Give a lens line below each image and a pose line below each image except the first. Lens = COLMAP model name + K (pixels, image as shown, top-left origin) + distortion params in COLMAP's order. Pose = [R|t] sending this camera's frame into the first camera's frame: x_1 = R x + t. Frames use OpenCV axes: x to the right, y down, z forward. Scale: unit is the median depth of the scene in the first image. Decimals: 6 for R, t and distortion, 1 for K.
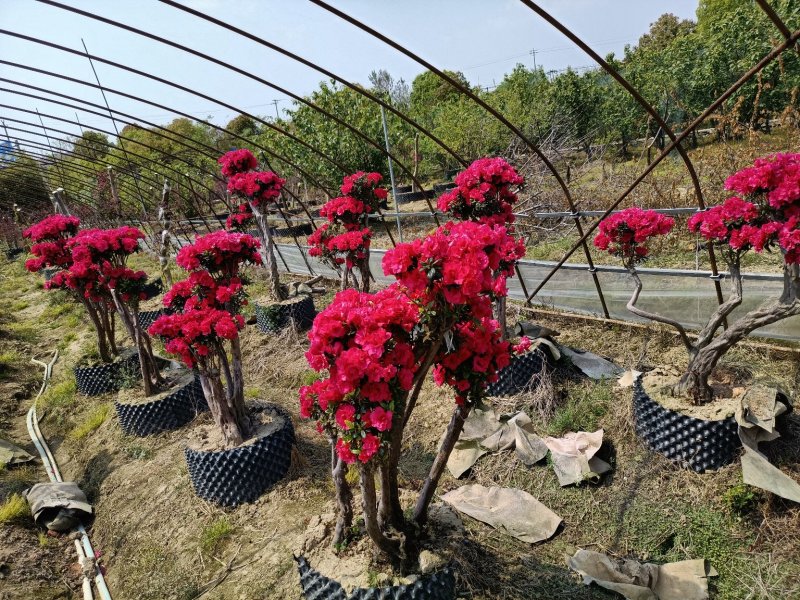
lens RADIAL K [[601.0, 0, 400.0], [0, 601.0, 300.0], [0, 0, 1]] dist [-0.002038, -0.001957]
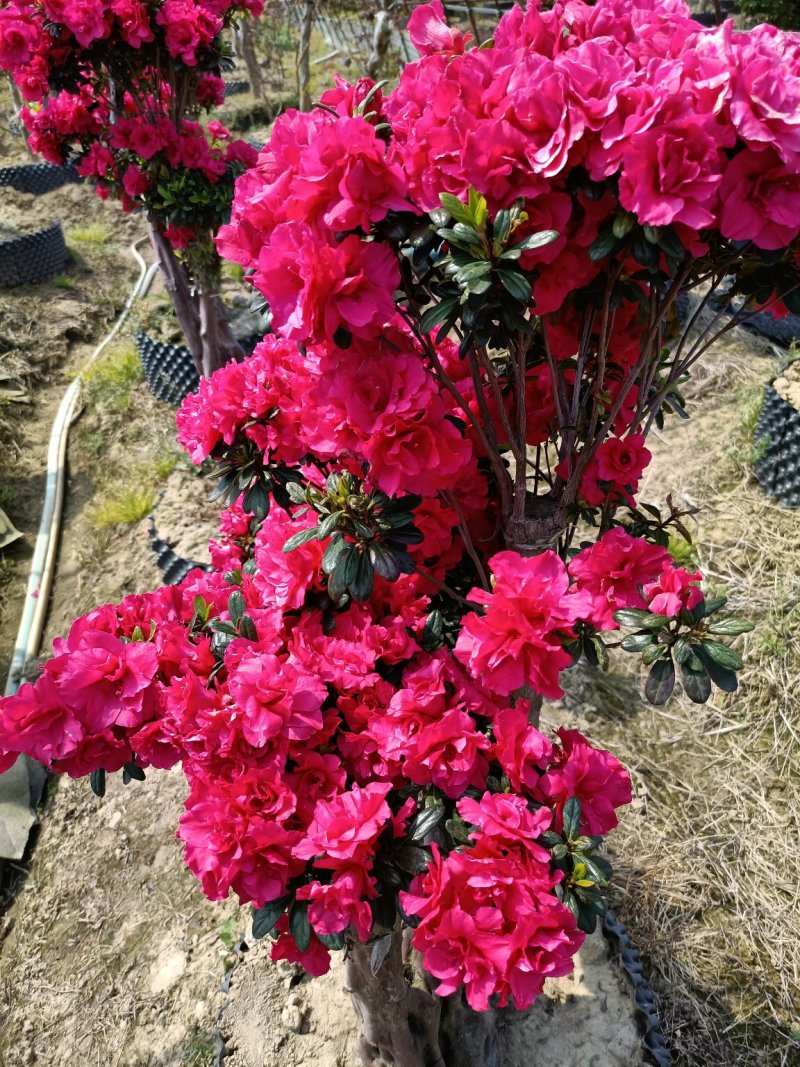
lens RADIAL K [[801.6, 0, 400.0], [0, 801.6, 533.5], [0, 0, 1]] dist [-0.002038, -0.001957]
pose [[0.918566, 0.307864, -0.247904, -0.161162], [-0.178464, 0.882639, 0.434855, -0.049811], [0.352686, -0.355201, 0.865705, 0.487075]]
